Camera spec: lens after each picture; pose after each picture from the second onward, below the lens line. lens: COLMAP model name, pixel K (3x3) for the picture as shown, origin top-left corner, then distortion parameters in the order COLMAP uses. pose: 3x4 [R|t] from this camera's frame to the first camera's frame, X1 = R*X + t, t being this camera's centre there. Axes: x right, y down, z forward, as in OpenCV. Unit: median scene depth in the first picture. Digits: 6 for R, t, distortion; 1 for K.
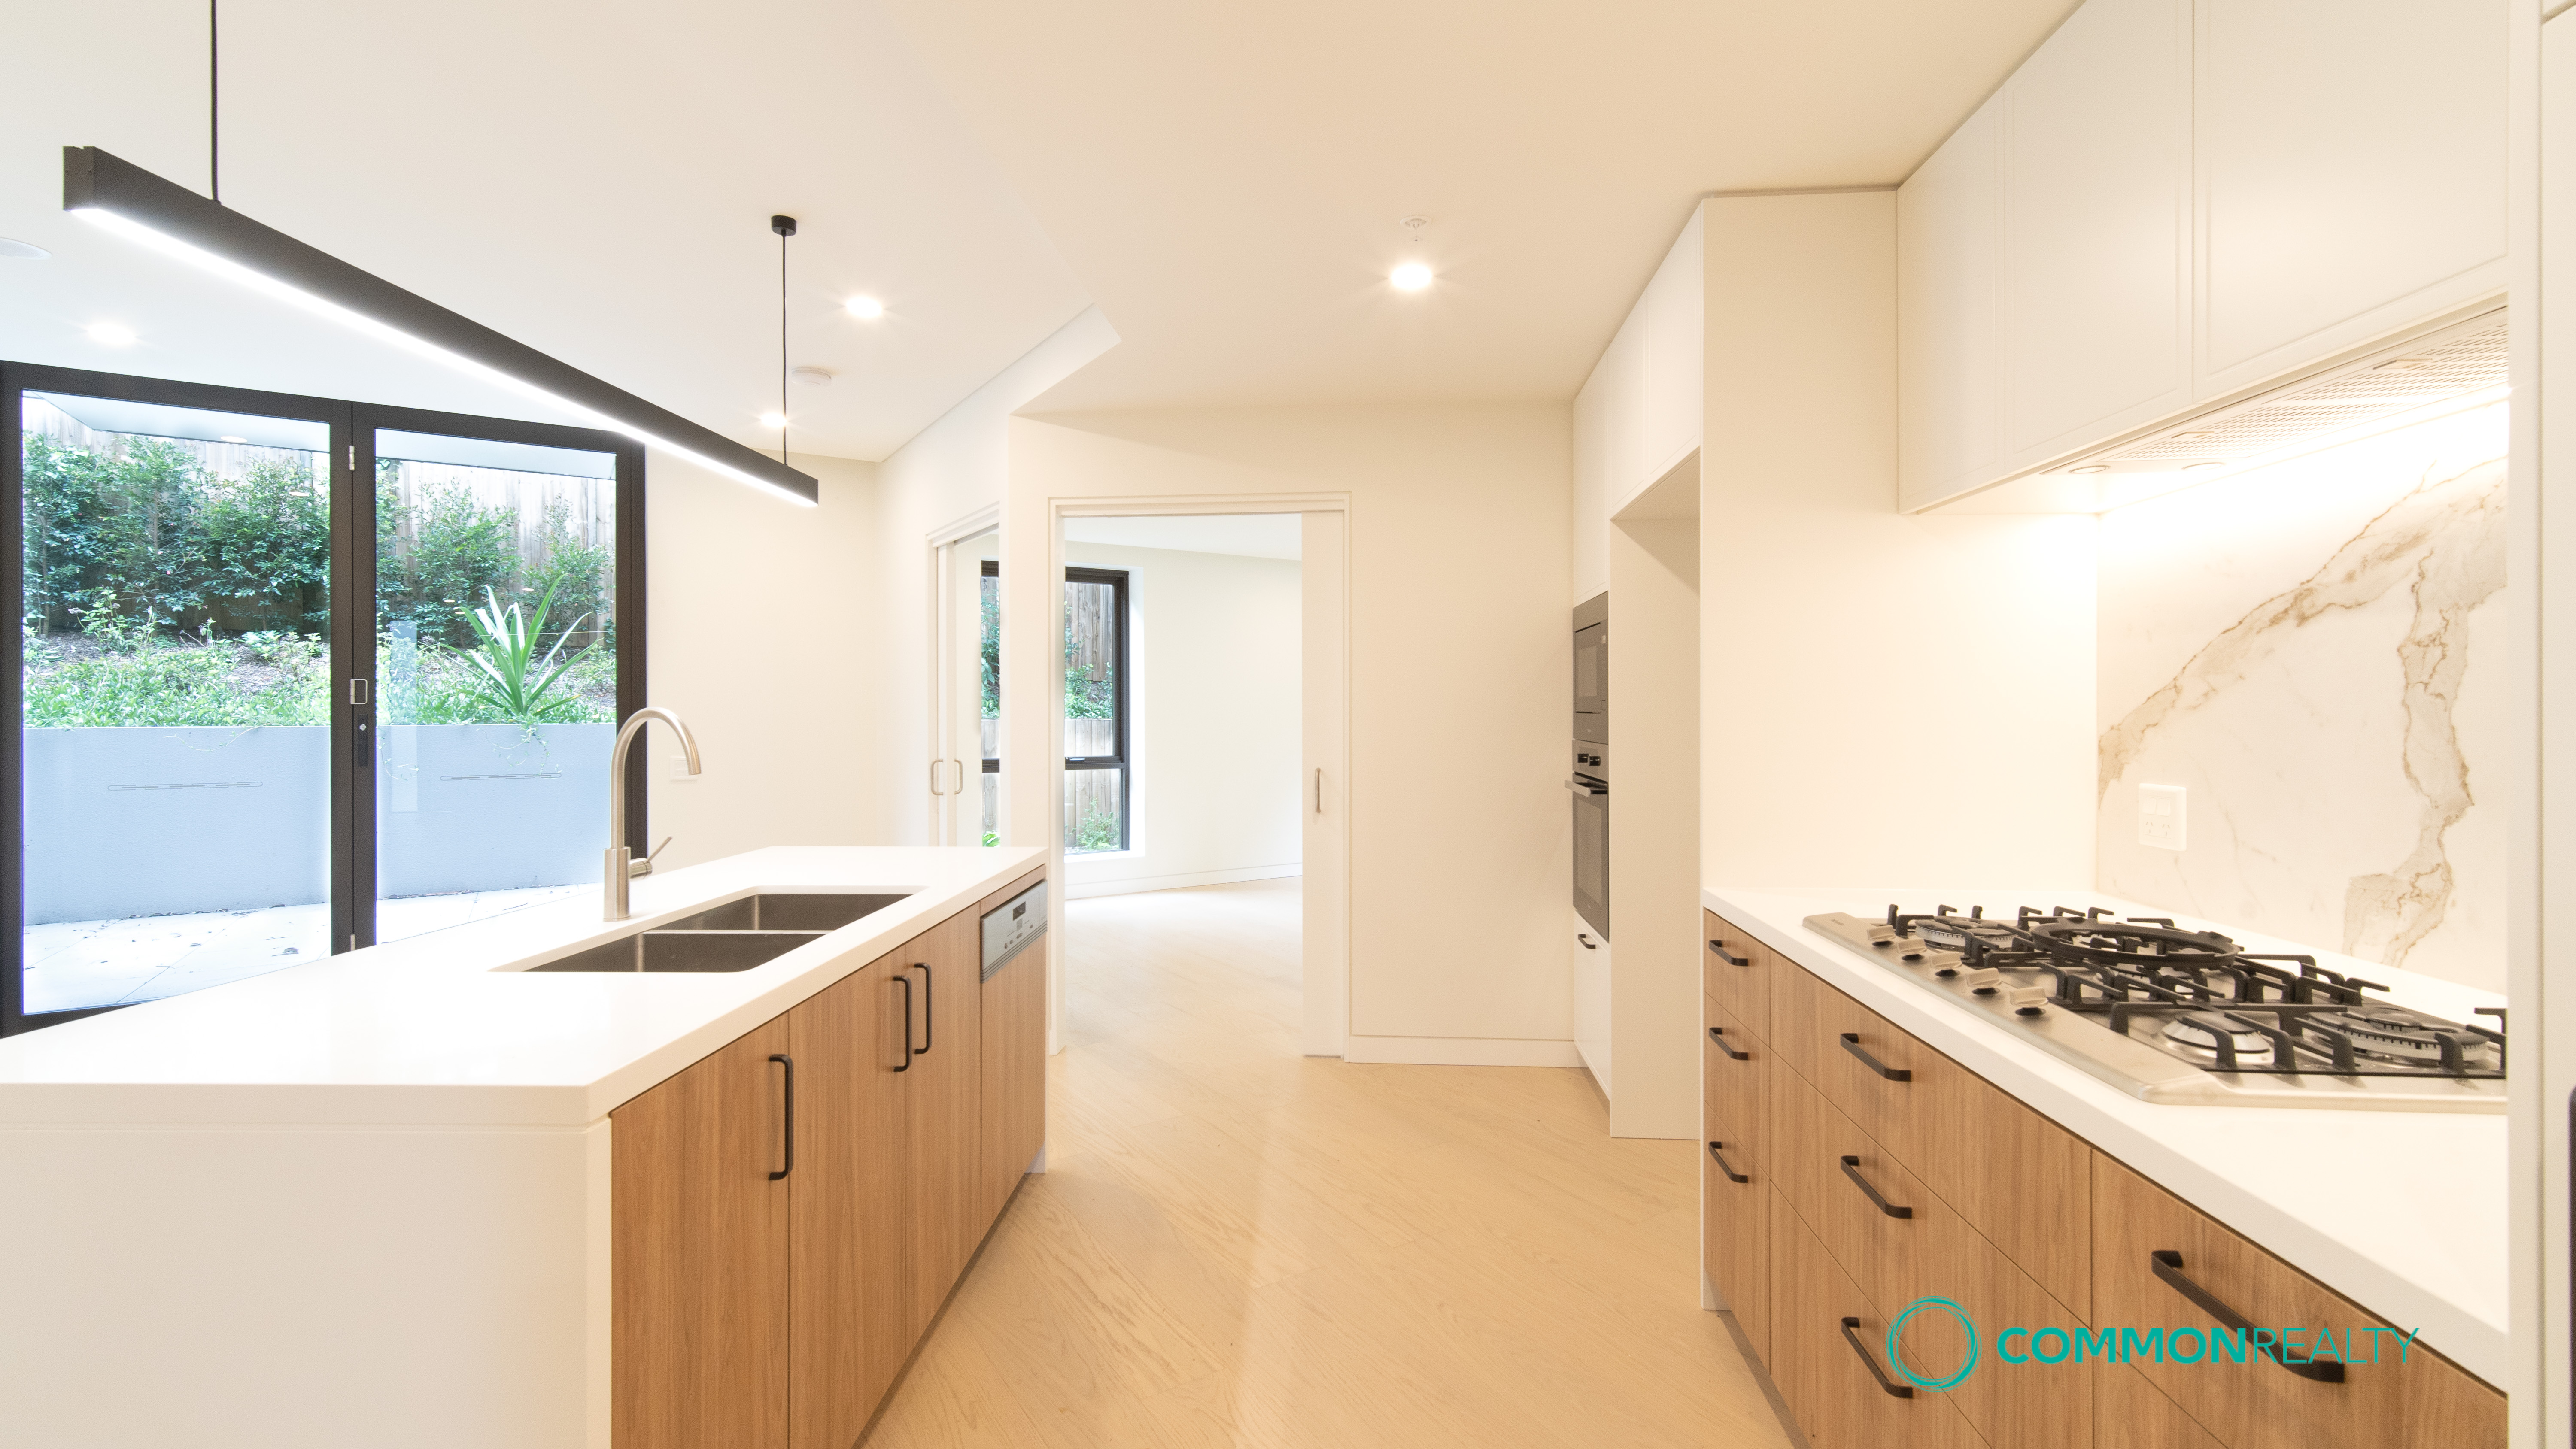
lens RADIAL K [[1119.1, 0, 1285.3], [0, 1119.1, 713.5], [0, 0, 1]] dist [0.007271, -0.000582]
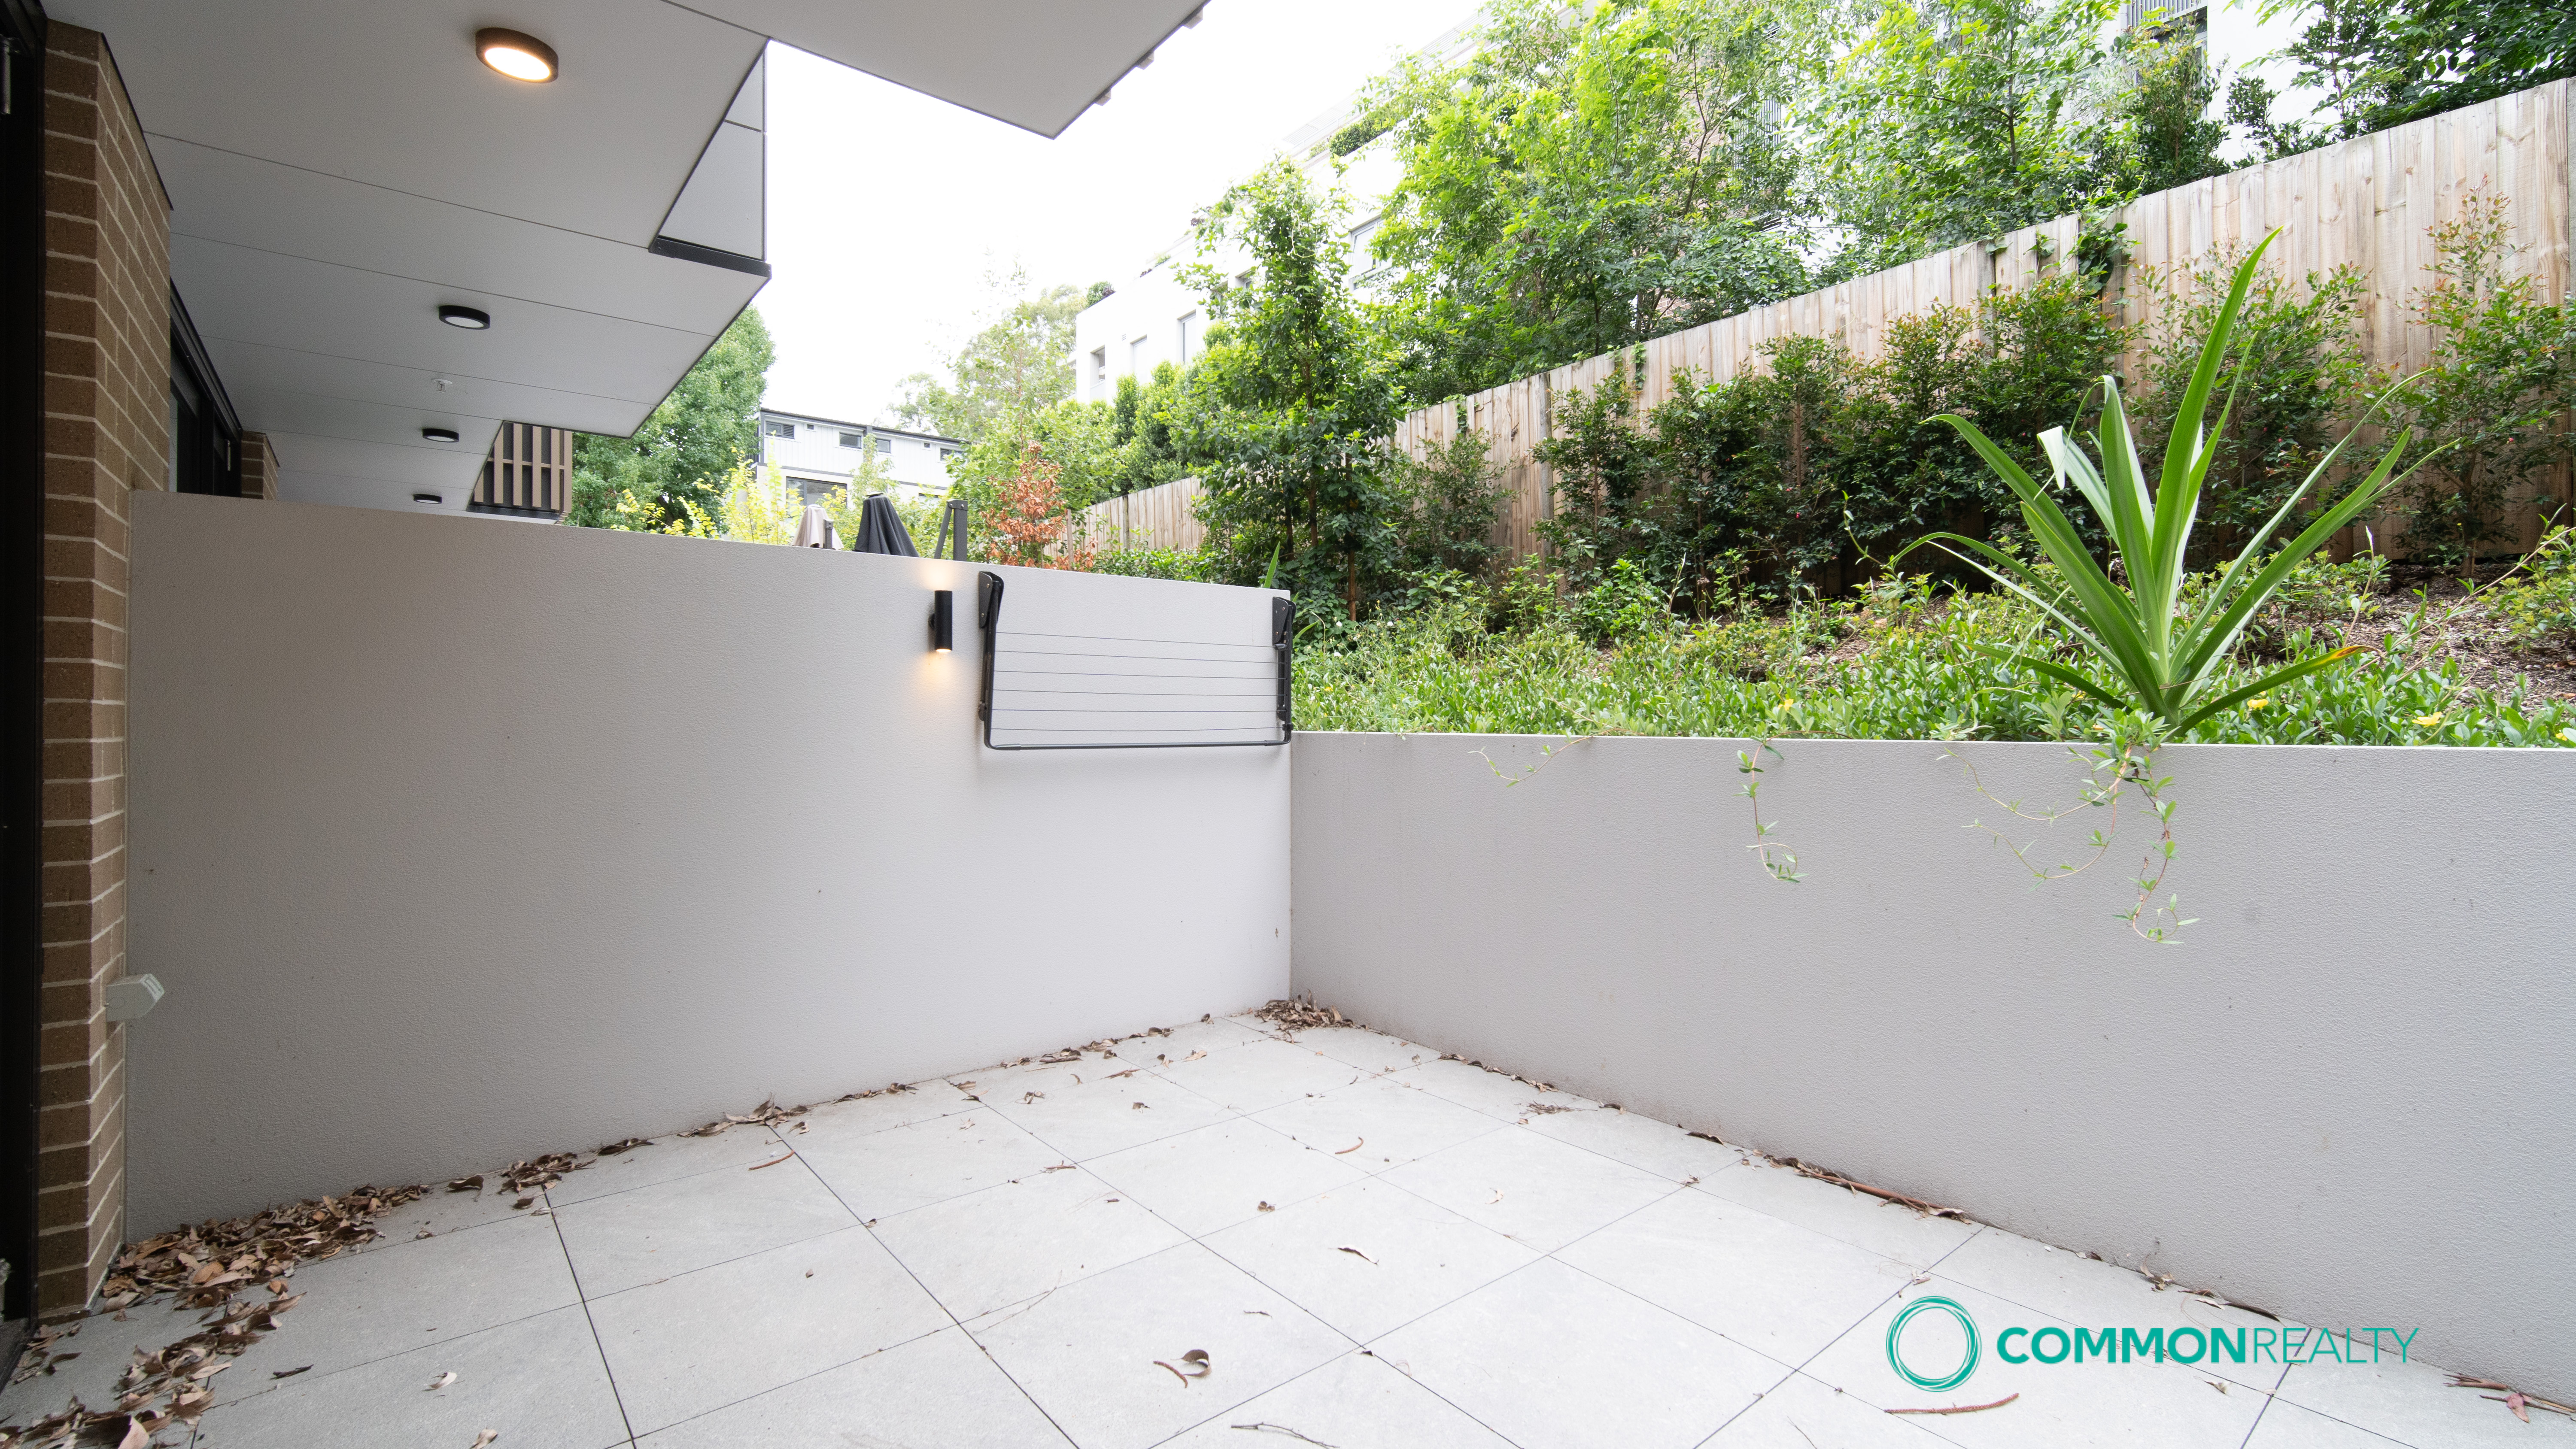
lens RADIAL K [[1119.1, 0, 1285.3], [0, 1119.1, 713.5], [0, 0, 1]] dist [0.007271, -0.000582]
pose [[0.106225, 0.000448, -0.994342, -0.312775], [-0.002489, 0.999997, 0.000184, 0.000220], [0.994339, 0.002456, 0.106225, 0.584848]]
